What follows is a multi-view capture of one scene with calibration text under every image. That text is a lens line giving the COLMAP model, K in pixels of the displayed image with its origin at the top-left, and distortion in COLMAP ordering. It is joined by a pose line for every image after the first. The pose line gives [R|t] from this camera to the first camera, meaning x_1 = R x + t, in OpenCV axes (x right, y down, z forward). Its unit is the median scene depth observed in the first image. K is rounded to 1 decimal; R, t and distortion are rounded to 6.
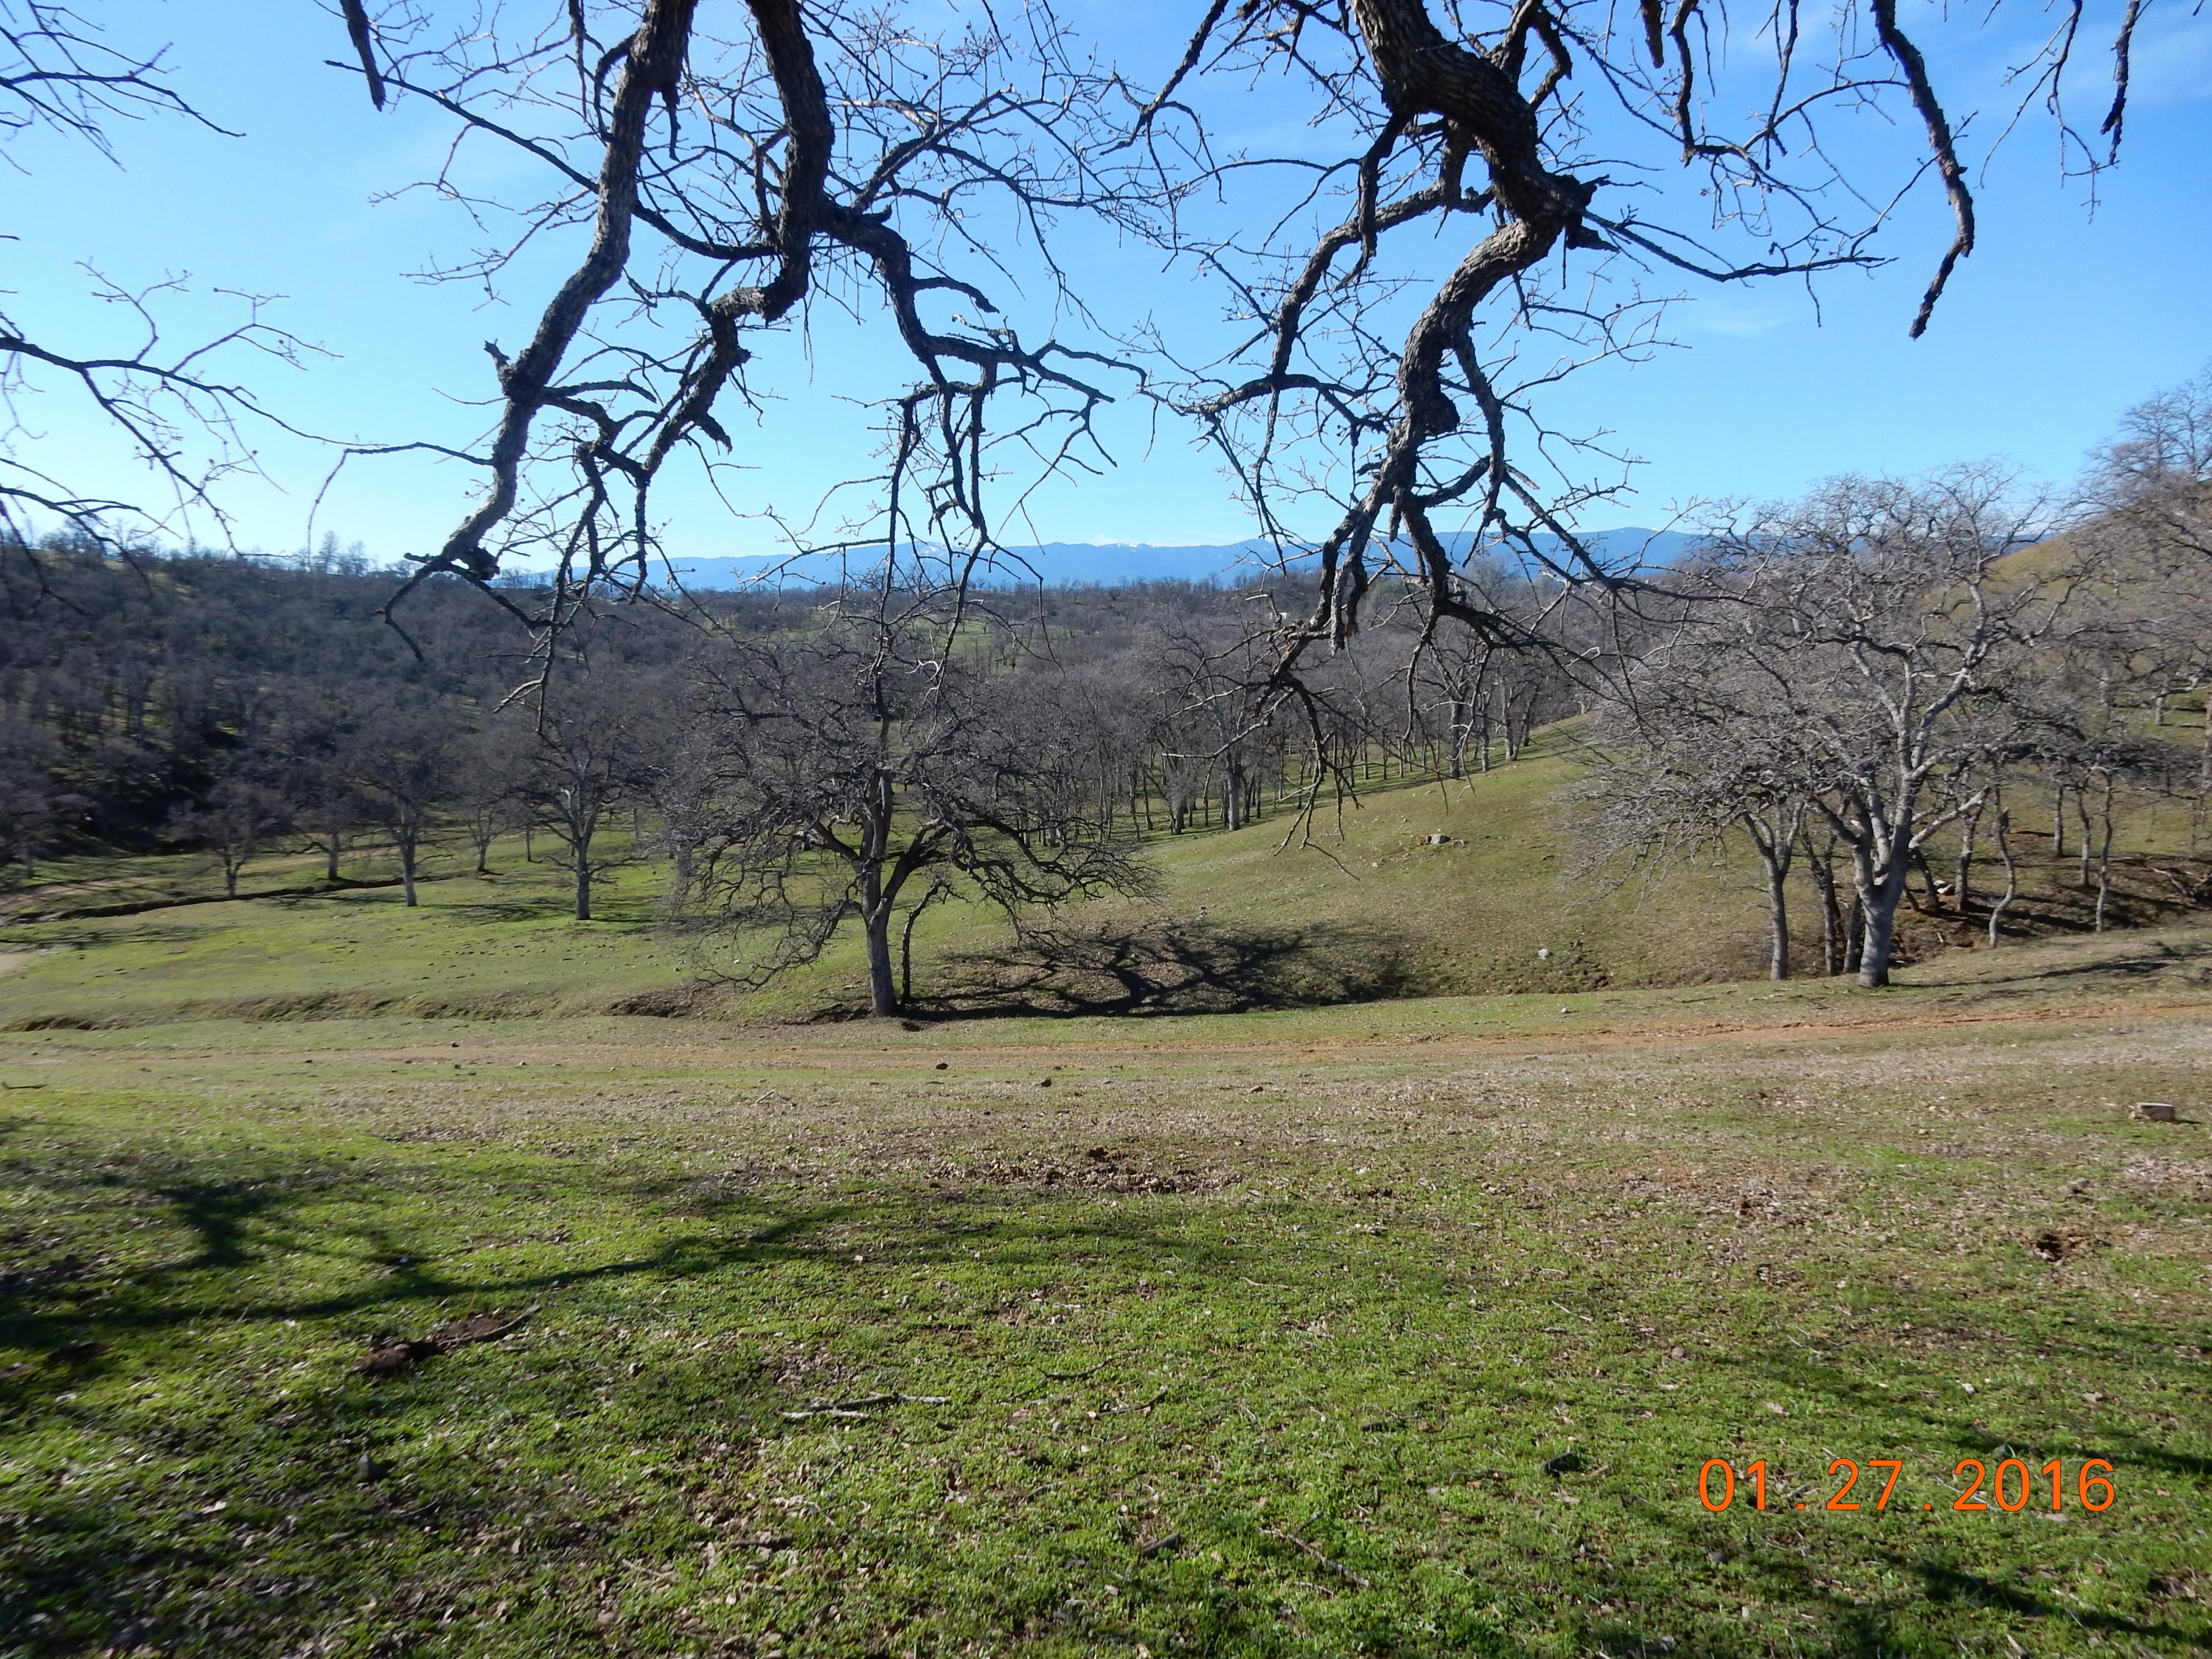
lens RADIAL K [[1608.7, 0, 1106.0], [0, 1608.7, 829.5], [0, 0, 1]] dist [-0.004149, -0.007848]
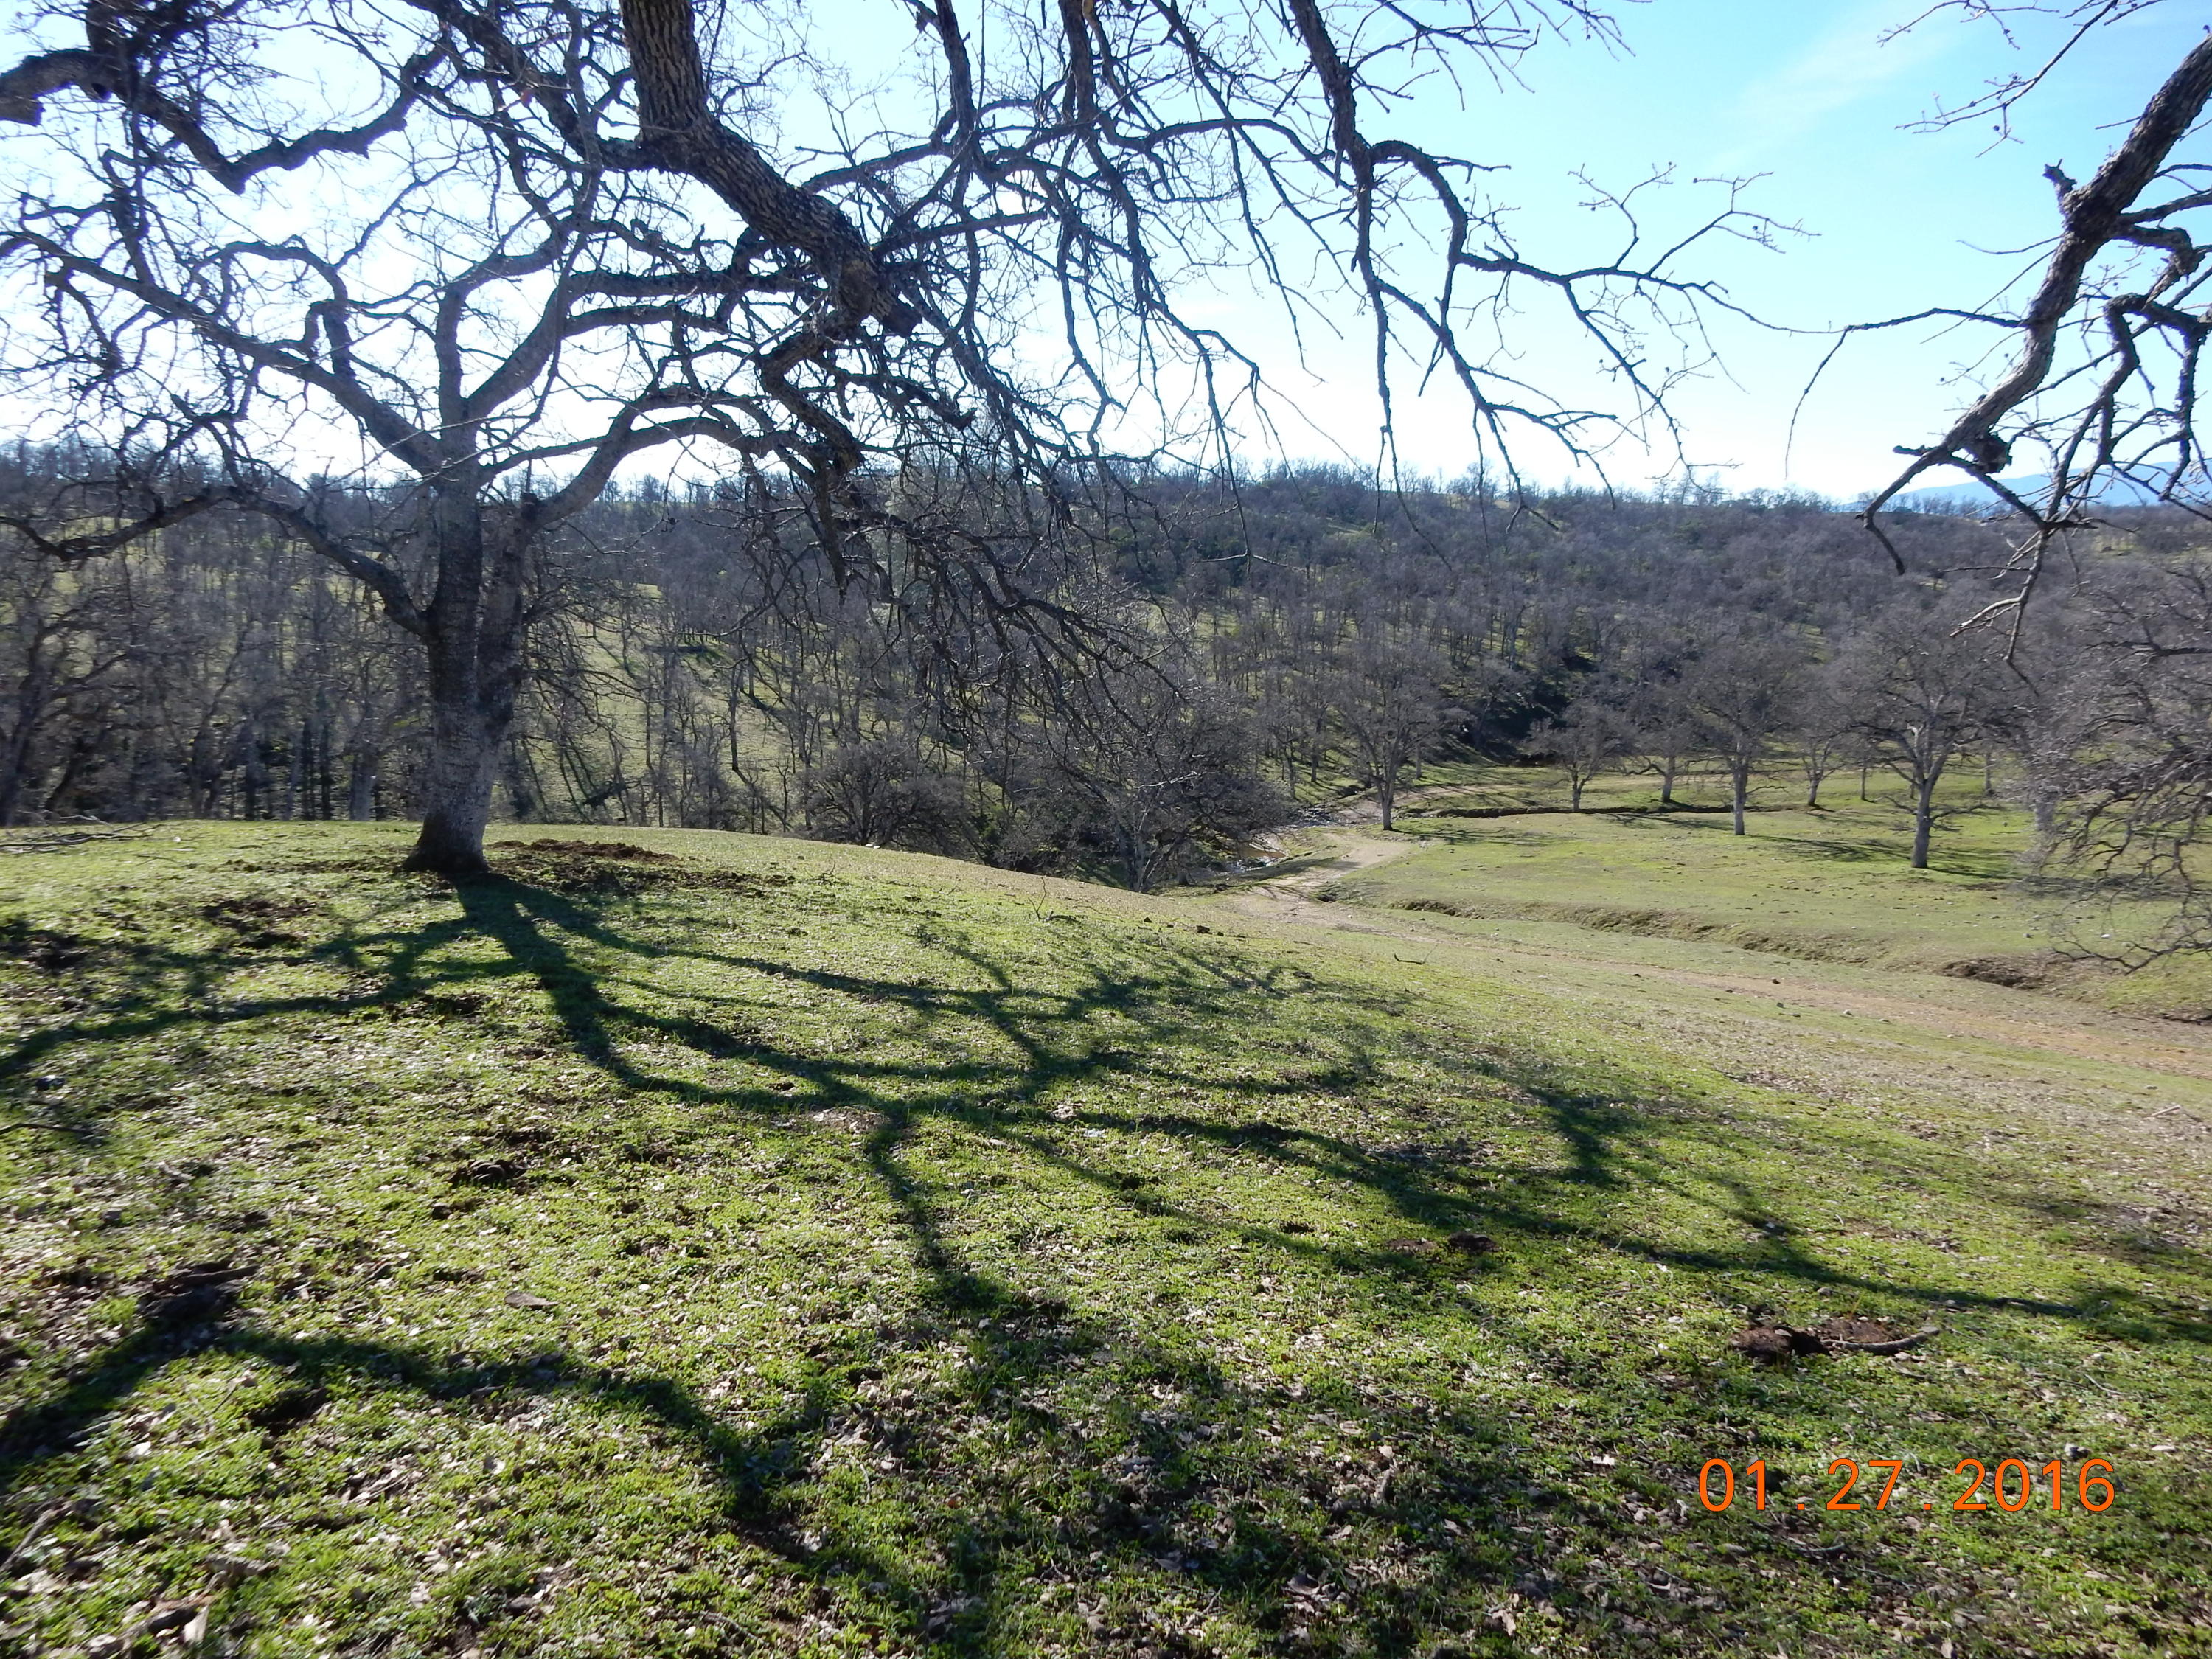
lens RADIAL K [[1608.7, 0, 1106.0], [0, 1608.7, 829.5], [0, 0, 1]] dist [-0.004149, -0.007848]
pose [[0.708537, 0.096146, -0.699093, -0.080860], [-0.065748, 0.995360, 0.070256, -0.000793], [0.702604, -0.003815, 0.711571, 0.065899]]
